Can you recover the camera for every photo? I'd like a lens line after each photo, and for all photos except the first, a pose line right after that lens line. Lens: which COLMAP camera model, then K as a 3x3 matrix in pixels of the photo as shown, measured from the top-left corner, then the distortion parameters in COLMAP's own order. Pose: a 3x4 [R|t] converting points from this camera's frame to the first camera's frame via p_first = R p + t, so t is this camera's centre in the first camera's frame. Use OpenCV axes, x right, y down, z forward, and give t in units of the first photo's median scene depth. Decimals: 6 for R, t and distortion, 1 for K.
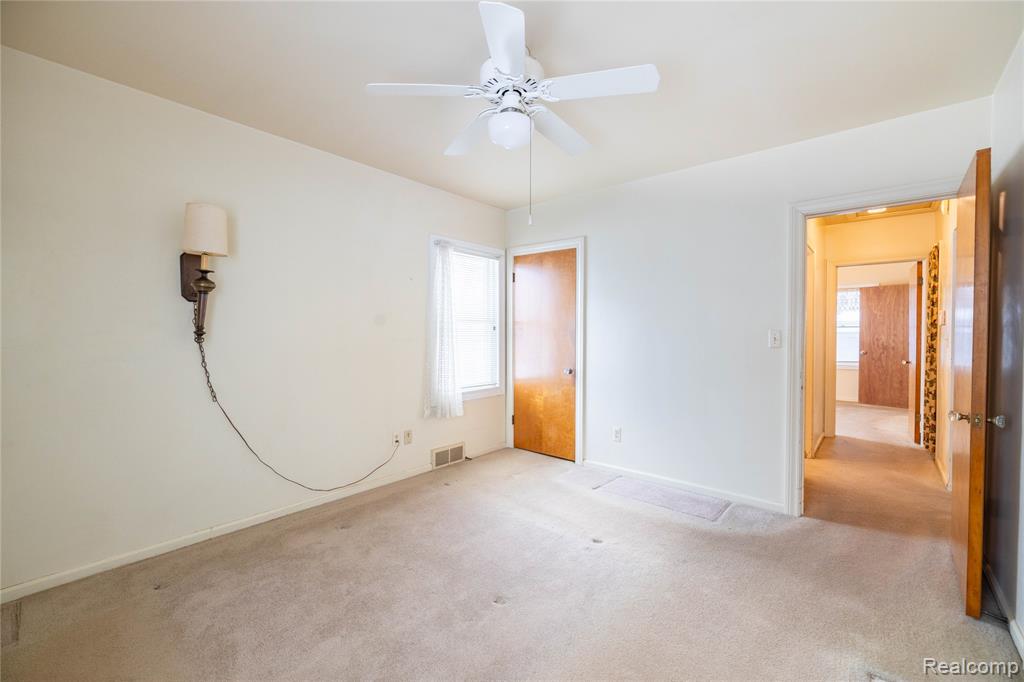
lens RADIAL K [[434.0, 0, 512.0], [0, 434.0, 341.0], [0, 0, 1]] dist [0.003258, 0.000287]
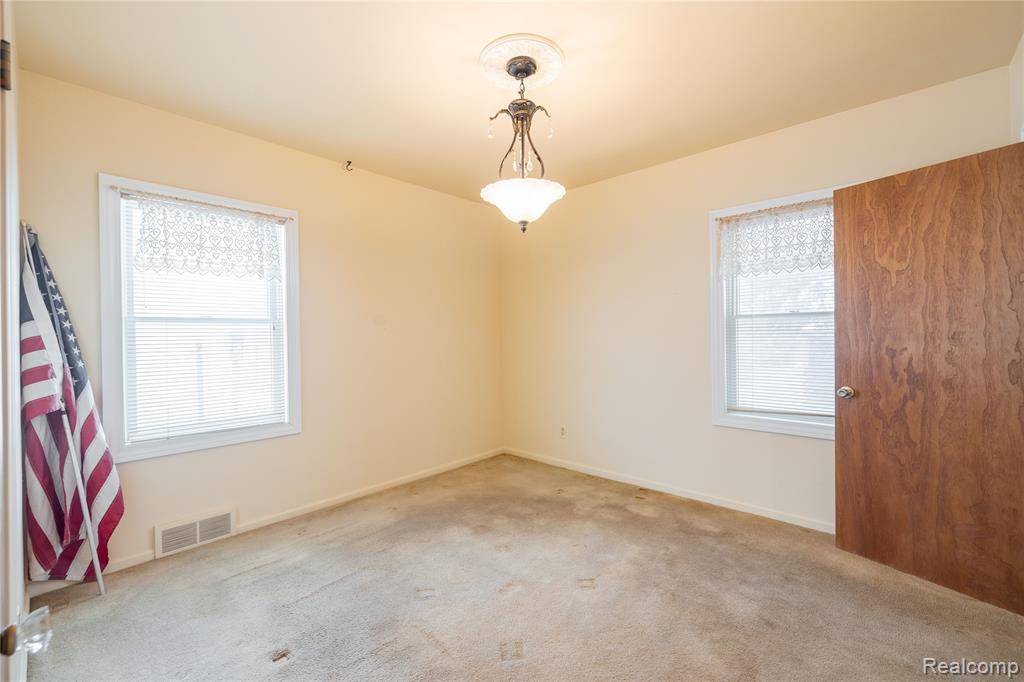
lens RADIAL K [[432.9, 0, 495.5], [0, 432.9, 340.4], [0, 0, 1]] dist [-0.000820, -0.000309]
pose [[0.998360, -0.011739, -0.056032, 0.560945], [0.011358, 0.999910, -0.007119, -0.012126], [0.056110, 0.006471, 0.998404, 0.659326]]
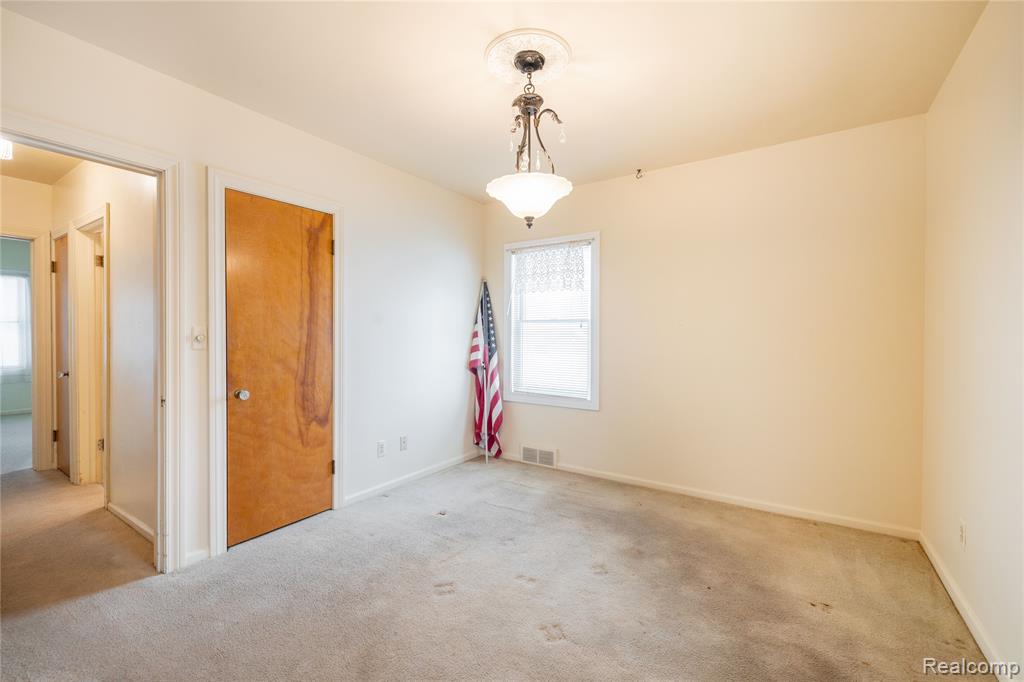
lens RADIAL K [[427.3, 0, 512.5], [0, 427.3, 337.0], [0, 0, 1]] dist [0.001177, -0.000002]
pose [[0.118105, 0.005812, -0.992984, 1.399789], [-0.023045, 0.999730, 0.003110, -0.020199], [0.992734, 0.022516, 0.118207, 1.390313]]
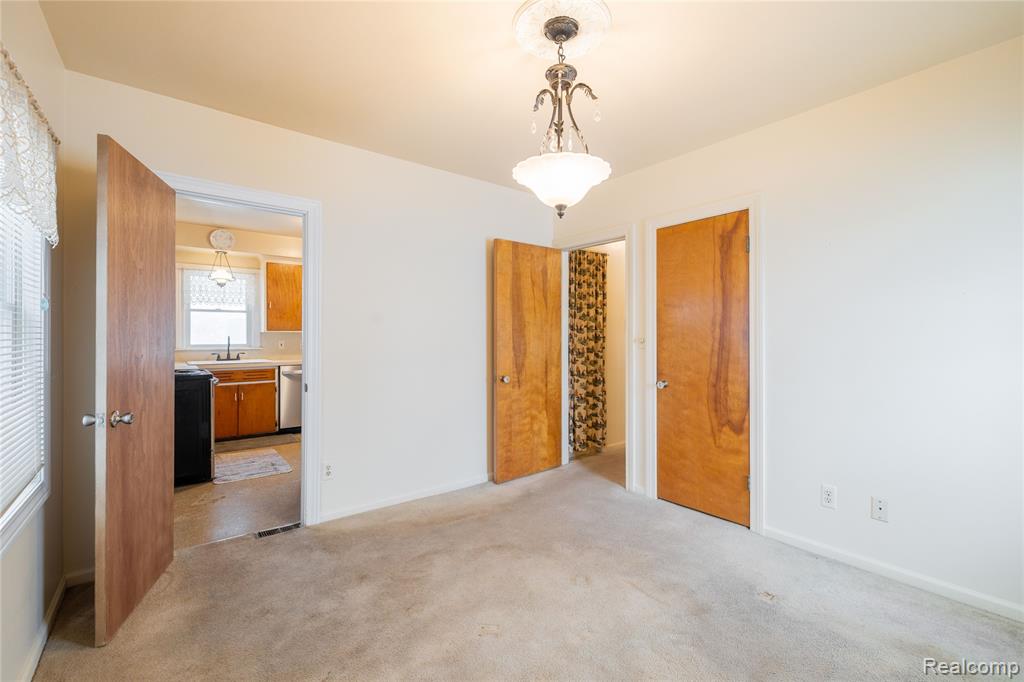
lens RADIAL K [[427.3, 0, 512.5], [0, 427.3, 337.0], [0, 0, 1]] dist [0.001177, -0.000002]
pose [[-0.984108, -0.002499, 0.177555, 0.521555], [0.002008, 0.999680, 0.025200, -0.045317], [-0.177561, 0.025156, -0.983788, 2.259952]]
